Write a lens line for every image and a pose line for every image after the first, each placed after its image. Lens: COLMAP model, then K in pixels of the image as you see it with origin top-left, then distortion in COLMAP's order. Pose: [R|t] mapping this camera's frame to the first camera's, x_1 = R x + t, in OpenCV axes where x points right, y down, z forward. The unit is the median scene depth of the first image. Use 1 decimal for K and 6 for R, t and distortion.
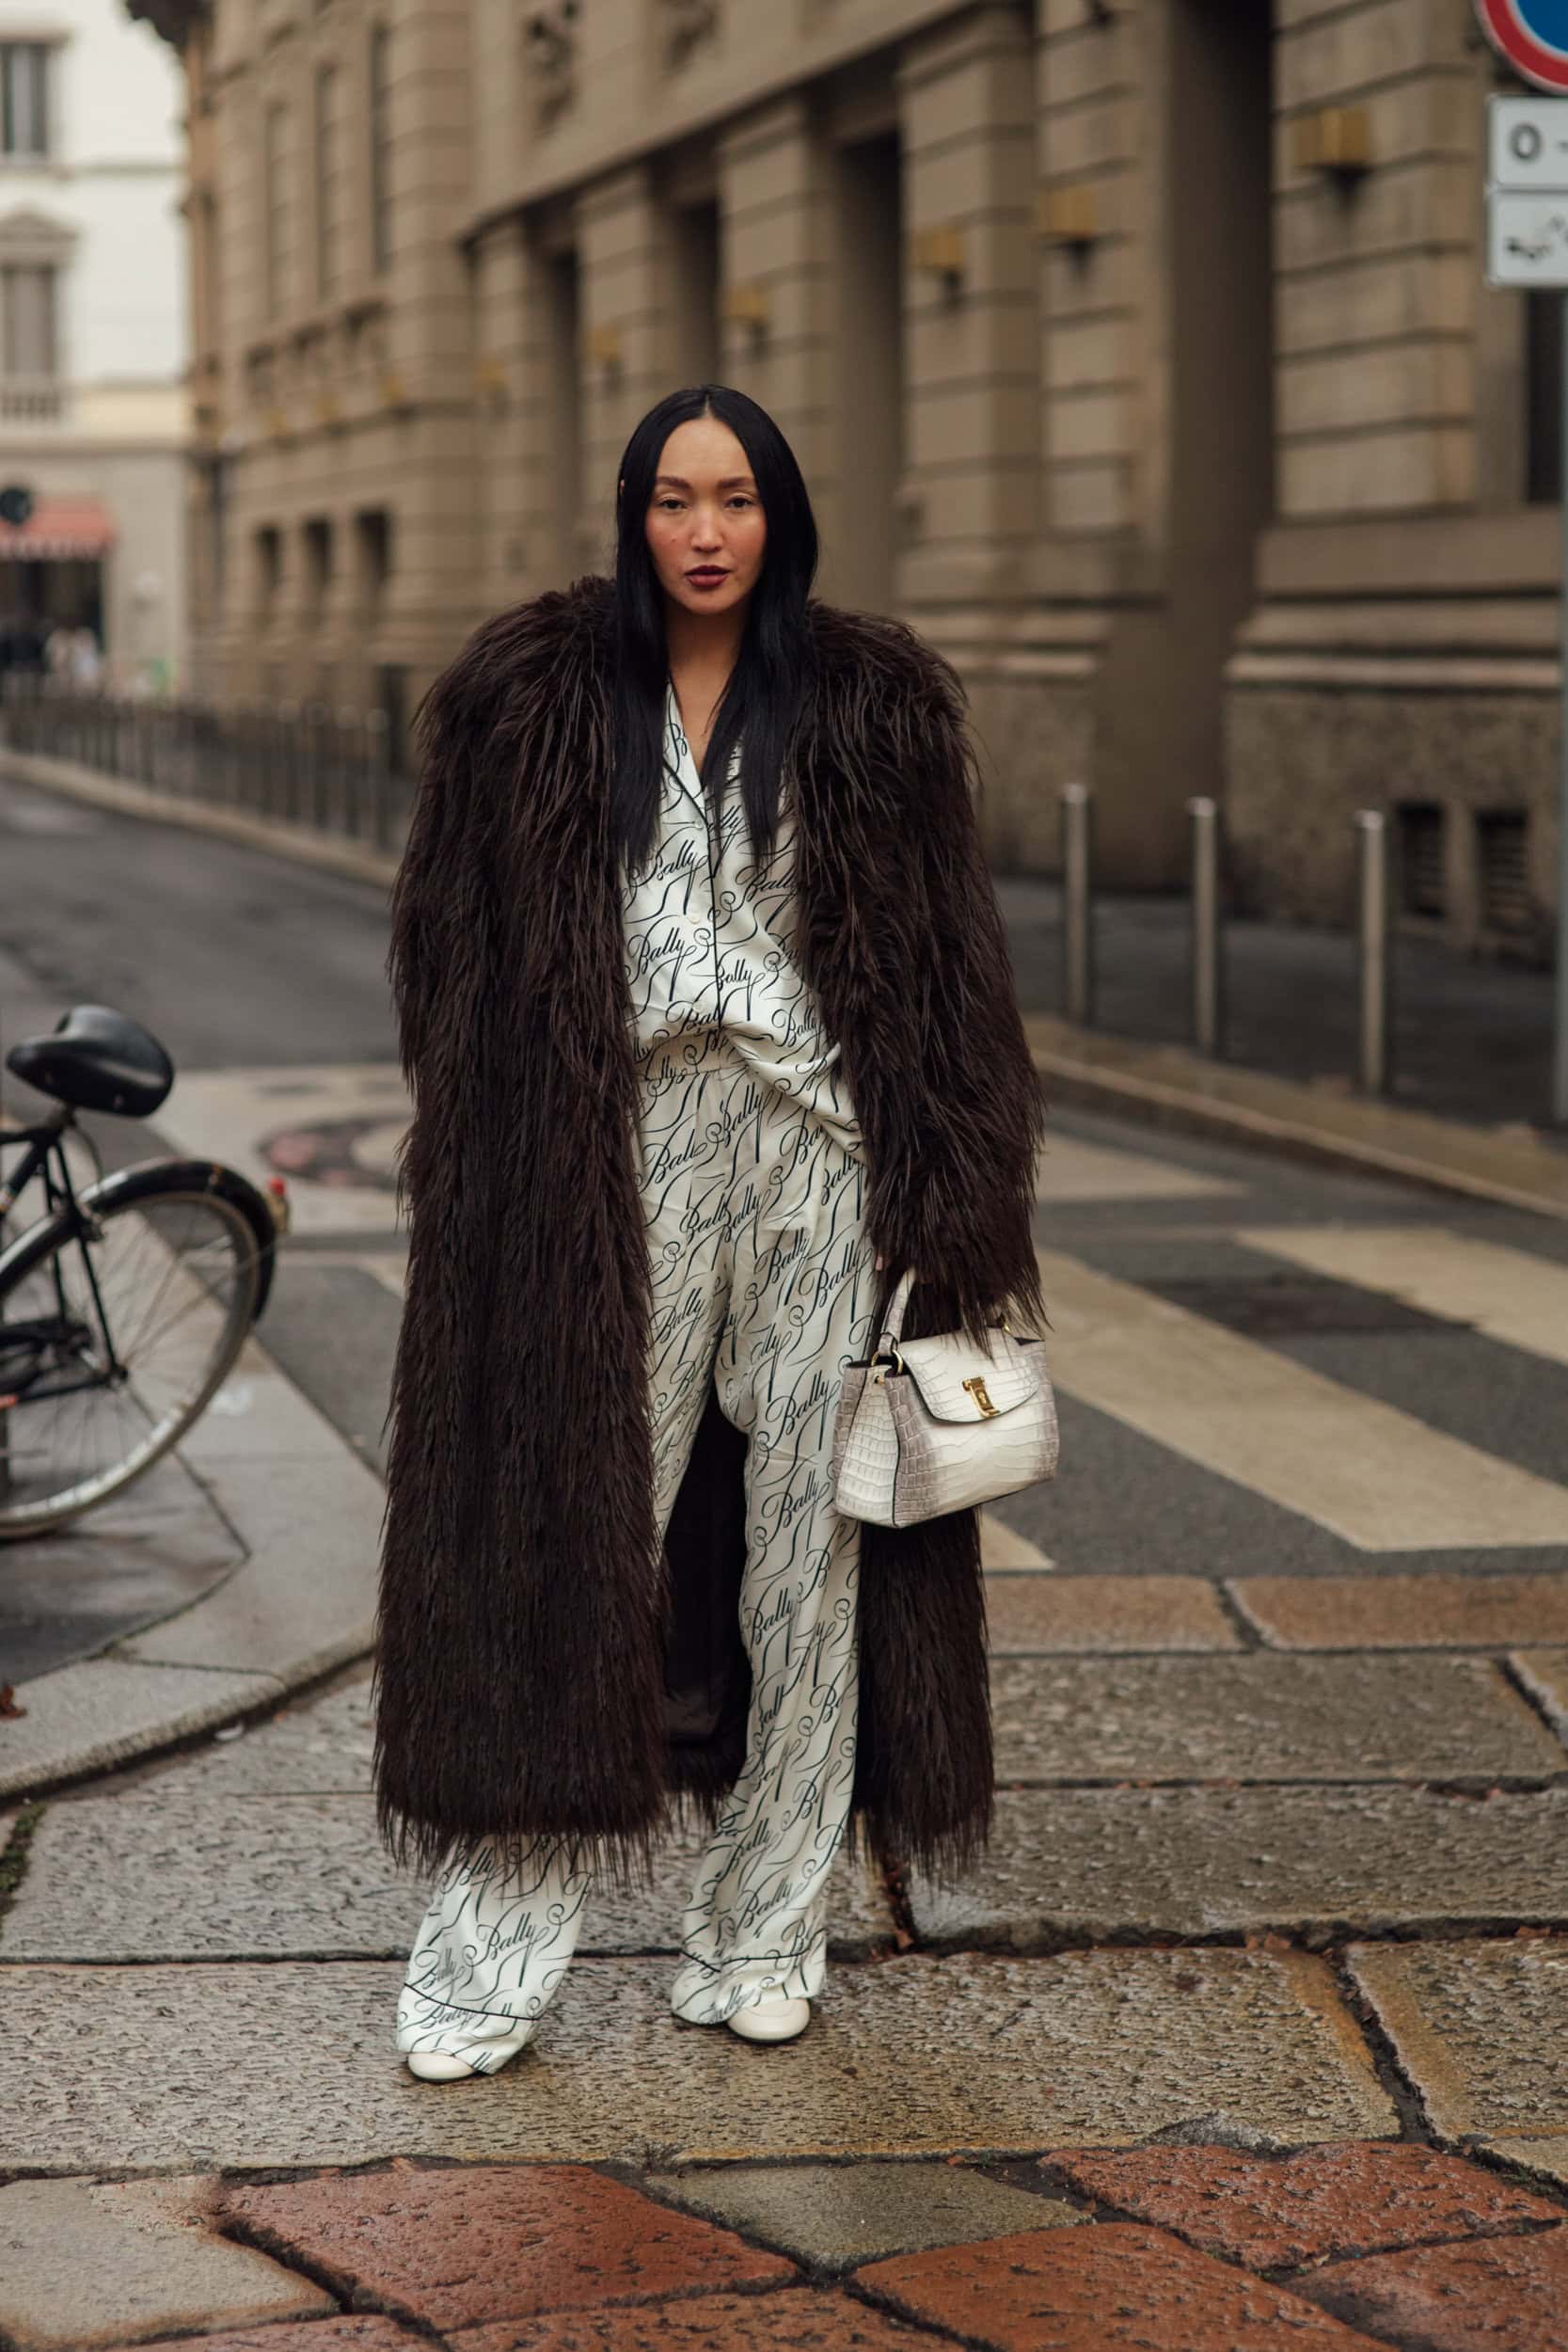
lens RADIAL K [[5540.8, 0, 784.0], [0, 5540.8, 1176.0], [0, 0, 1]] dist [-0.015340, -0.270219]
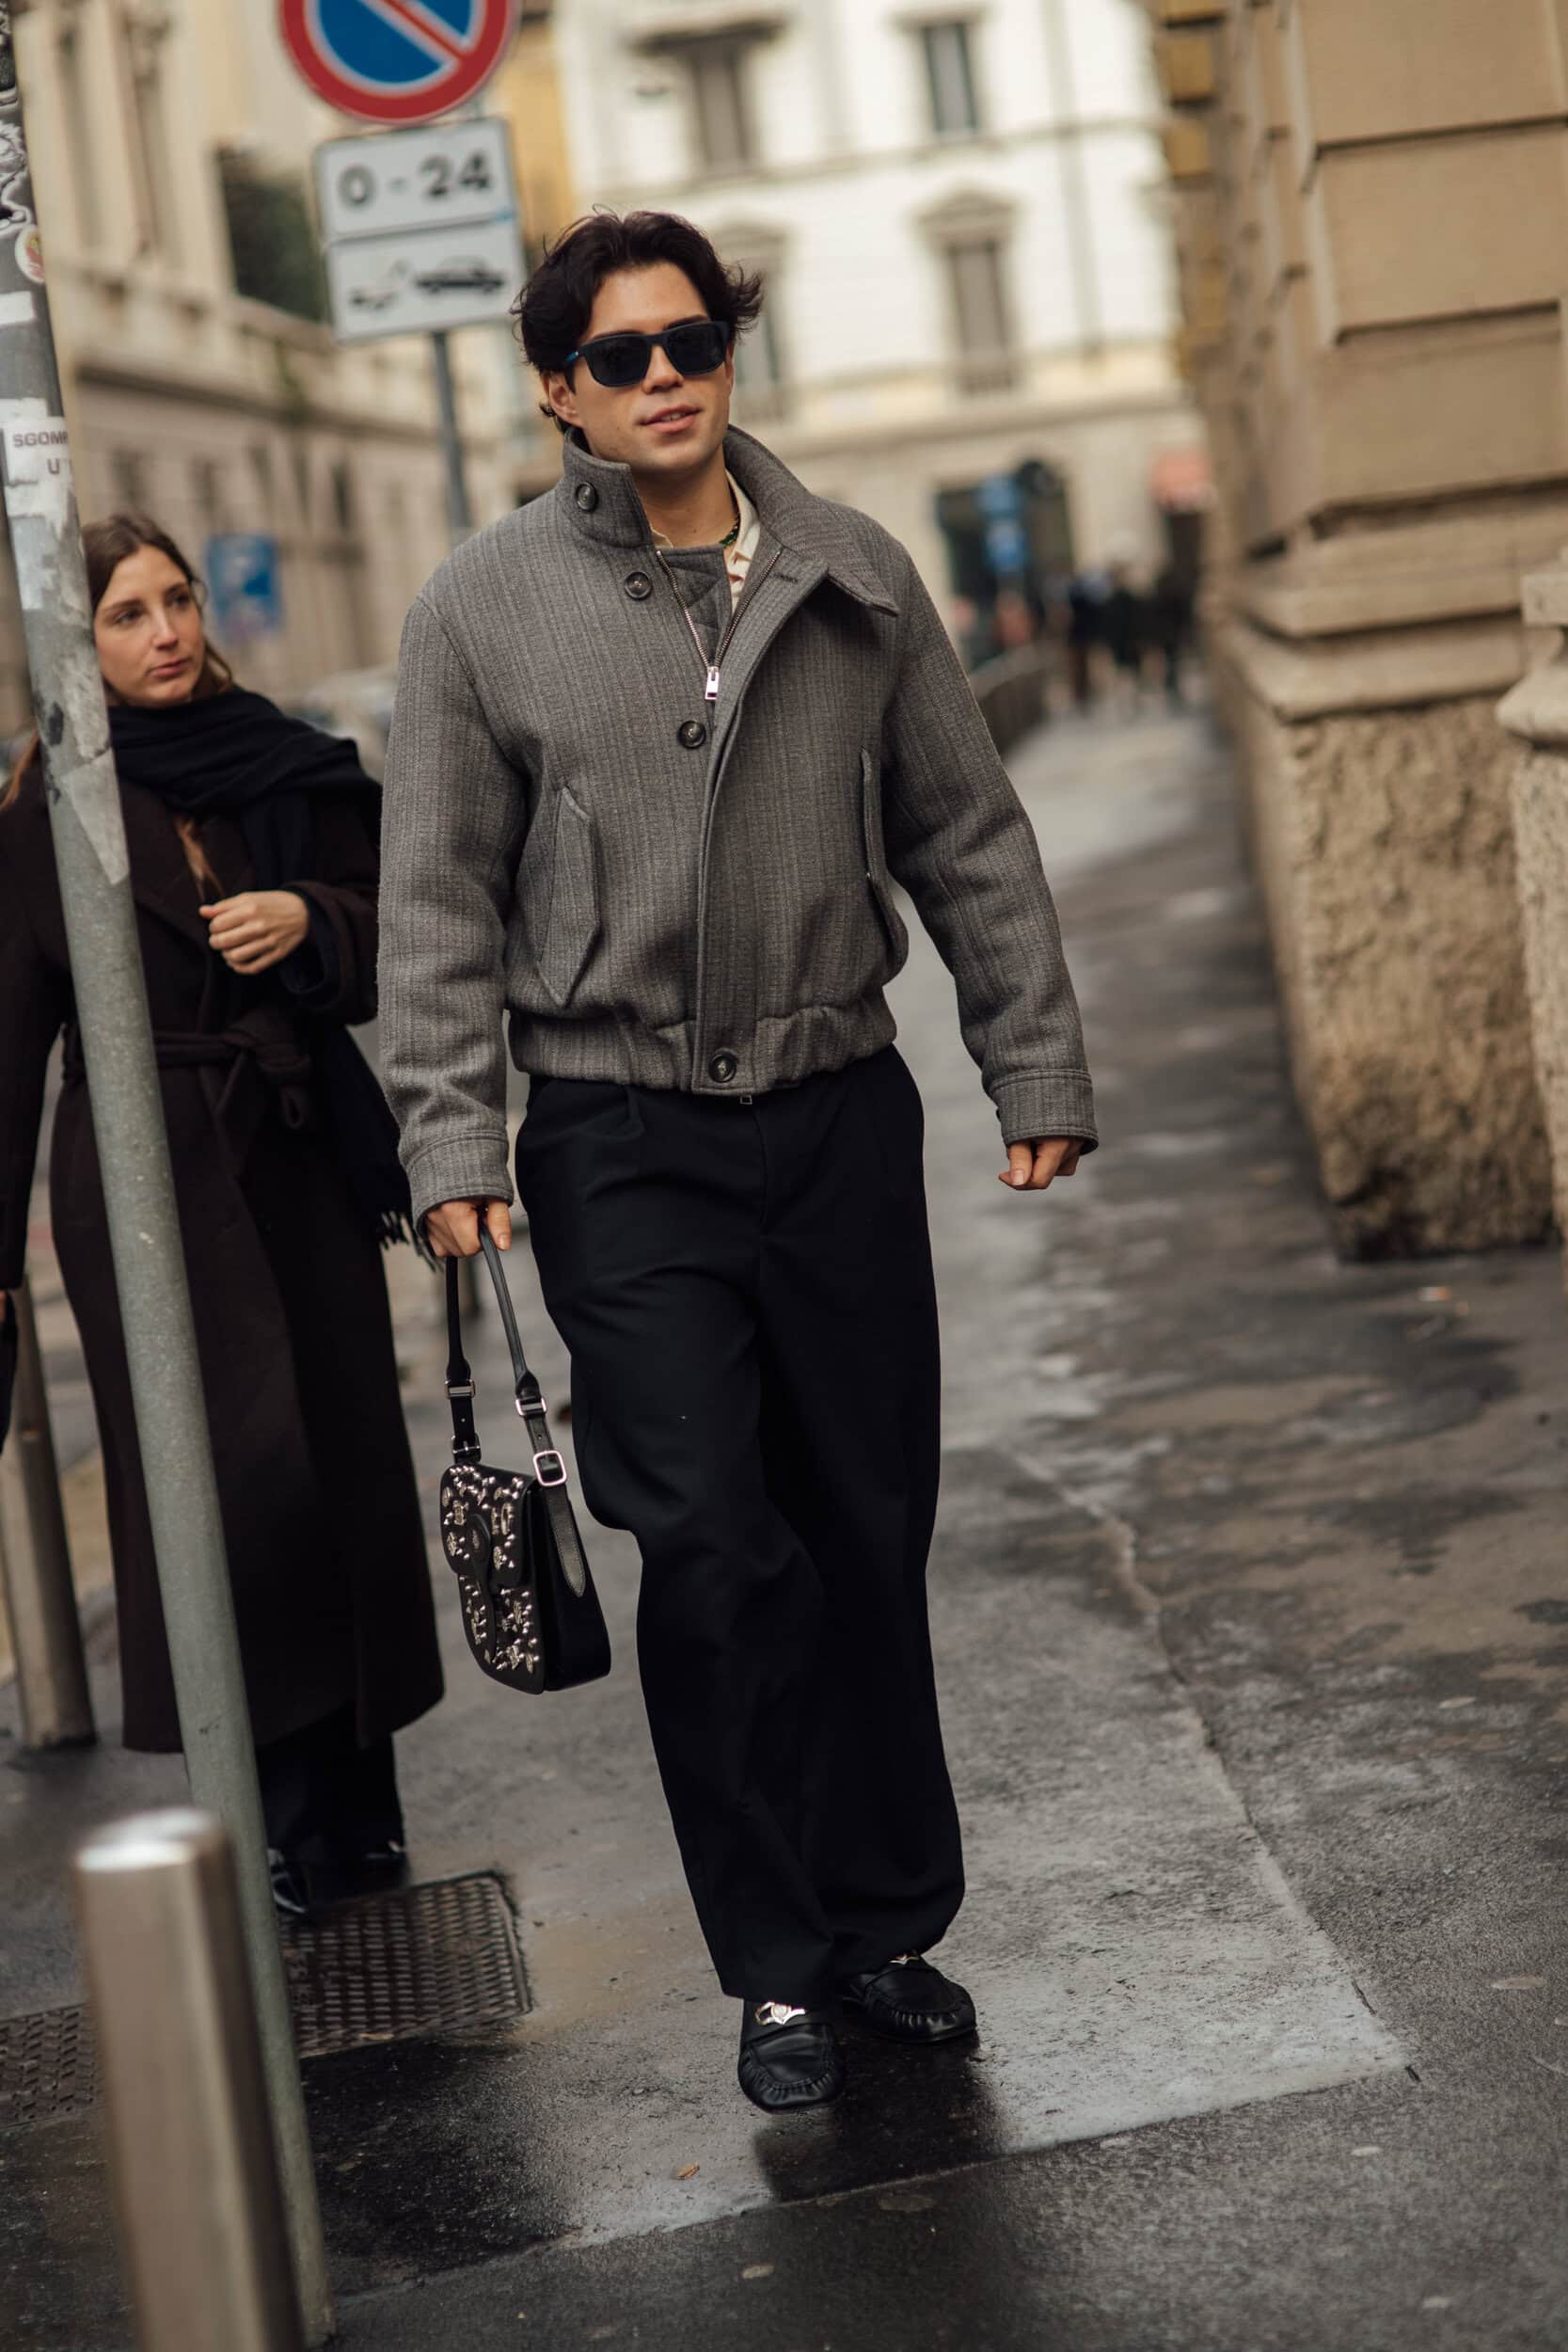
lens RADIAL K [[5617.5, 0, 784.0], [0, 5617.5, 1176.0], [0, 0, 1]] dist [-0.012563, -0.147474]
pose [[0.951667, -0.085078, -0.295114, 0.253855], [0.089873, 0.995950, 0.002696, -0.009190], [0.293690, -0.029088, 0.955458, 0.061064]]
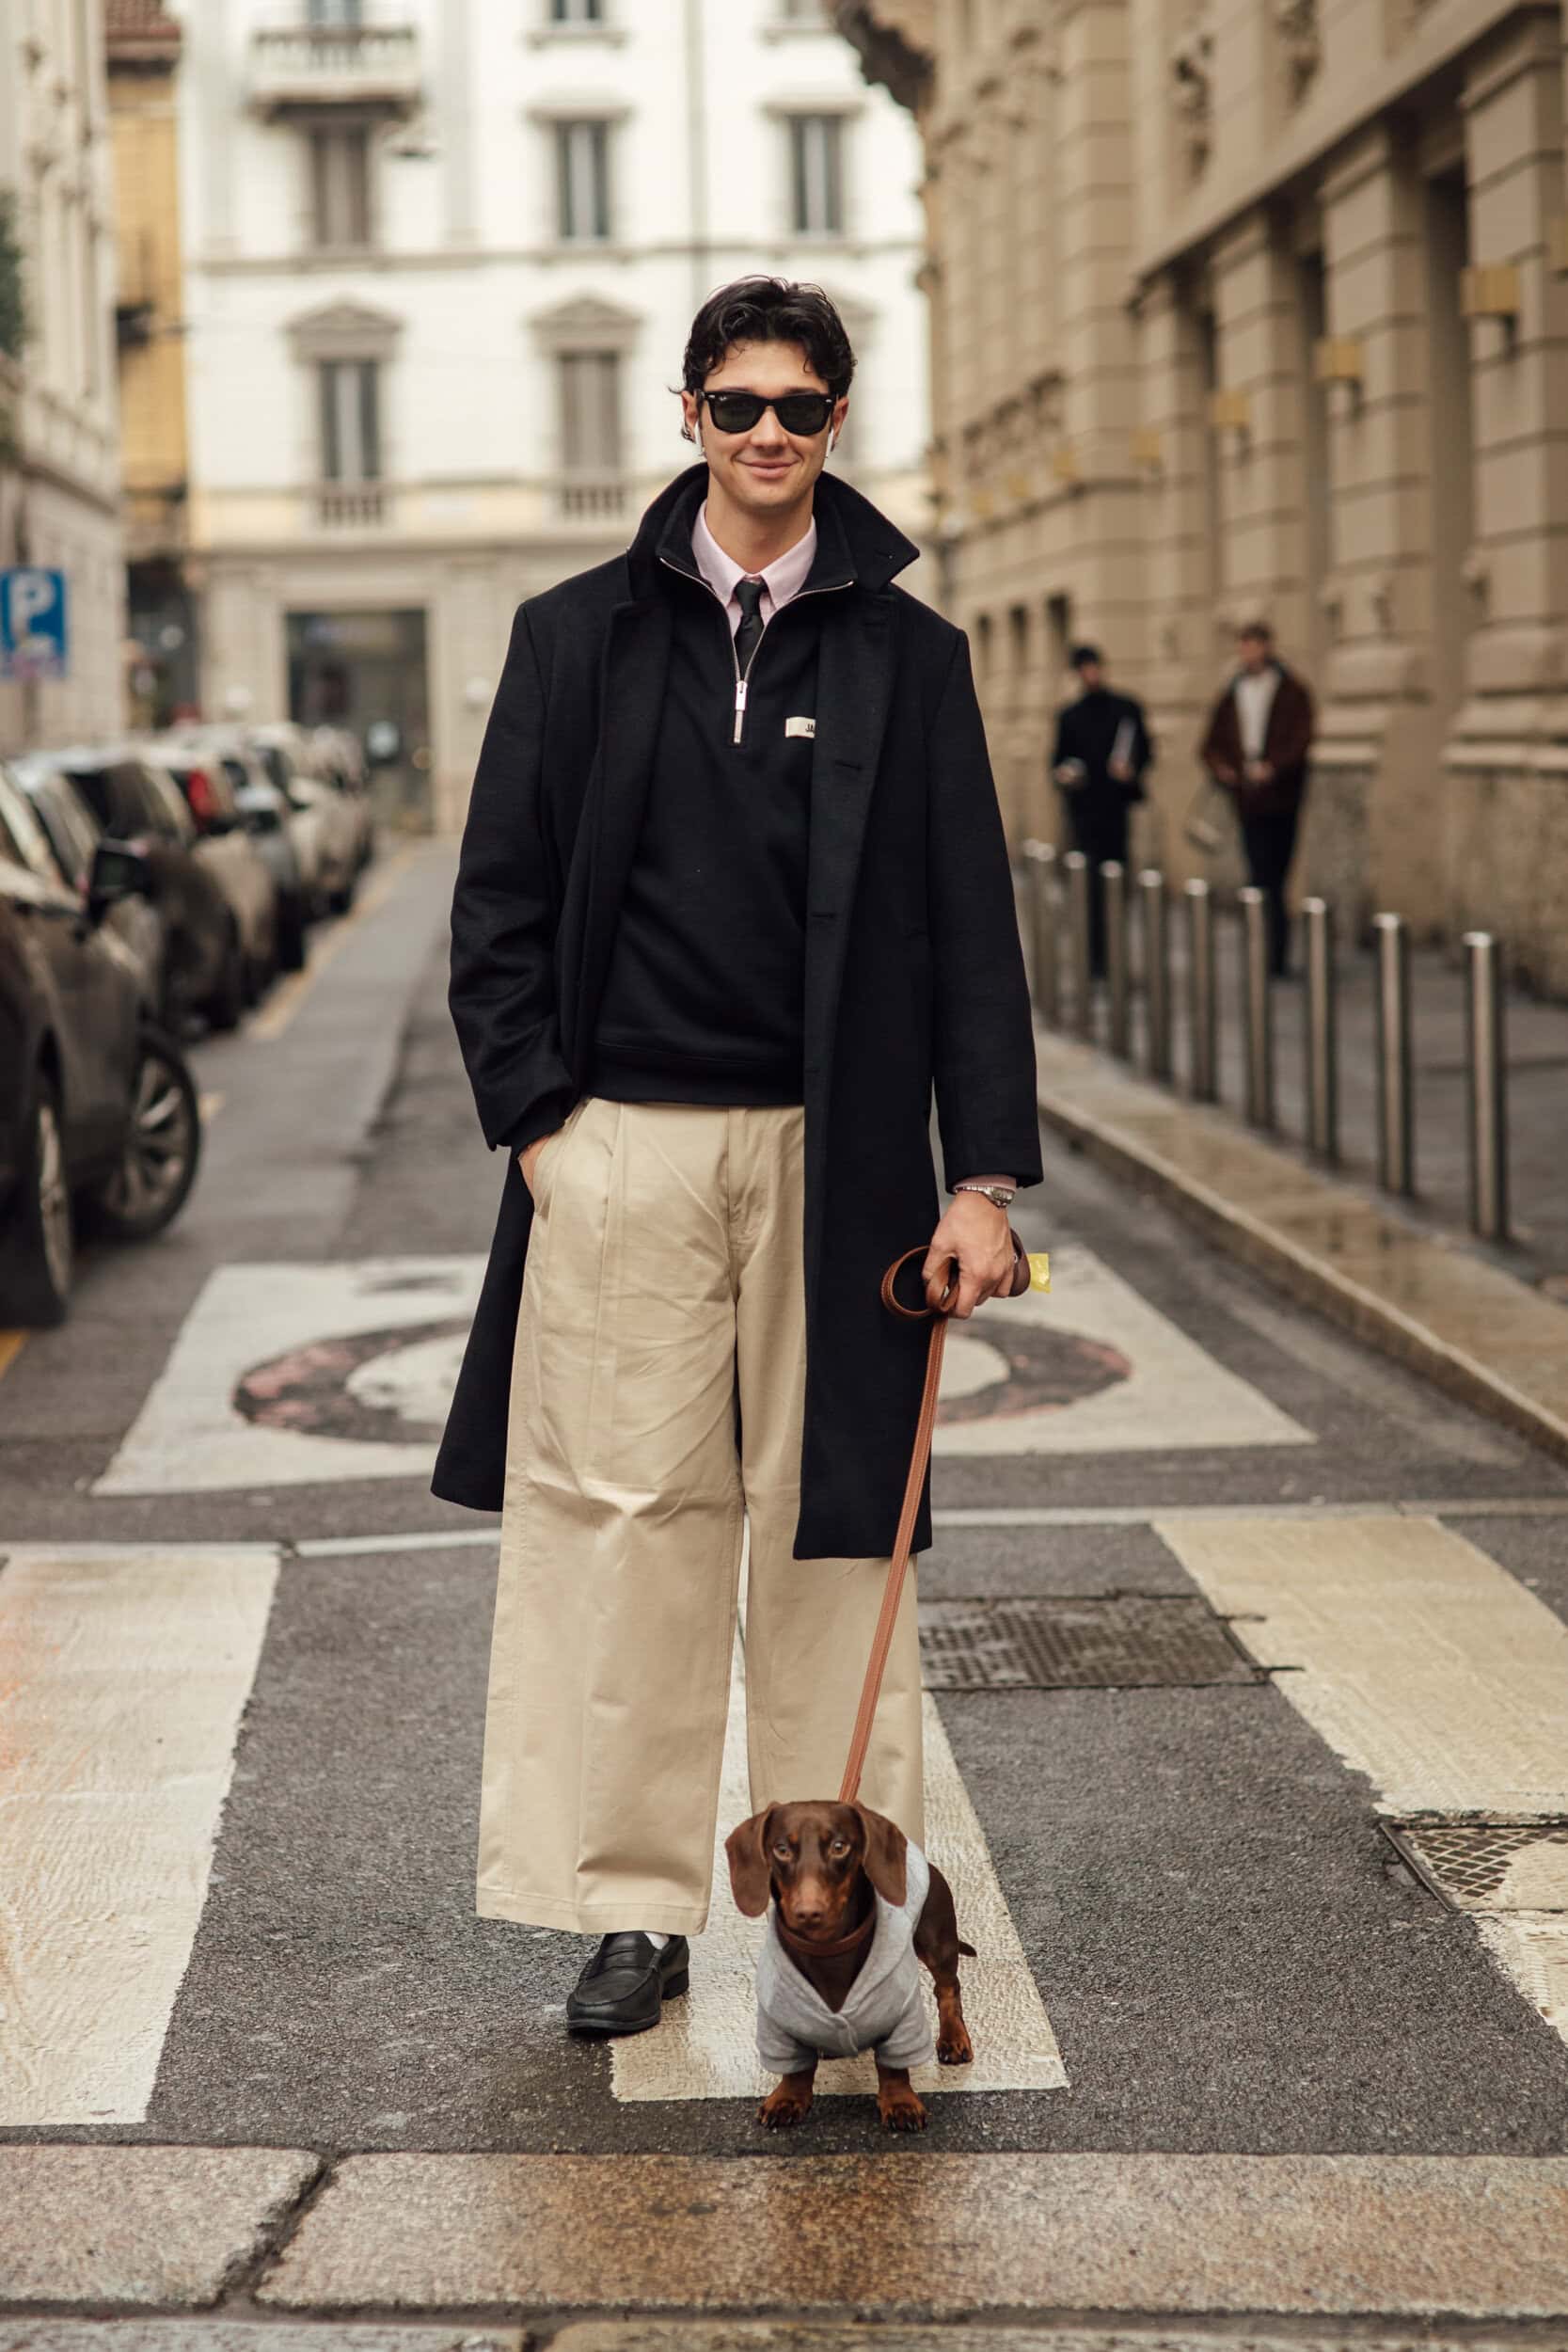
lens RADIAL K [[5698.4, 0, 784.0], [0, 5698.4, 1176.0], [0, 0, 1]] dist [-0.012982, -0.055033]
pose [[0.985657, -0.005238, -0.168680, 0.077694], [0.002247, 0.999837, -0.017916, -0.010930], [0.168746, 0.017280, 0.985508, 0.095873]]
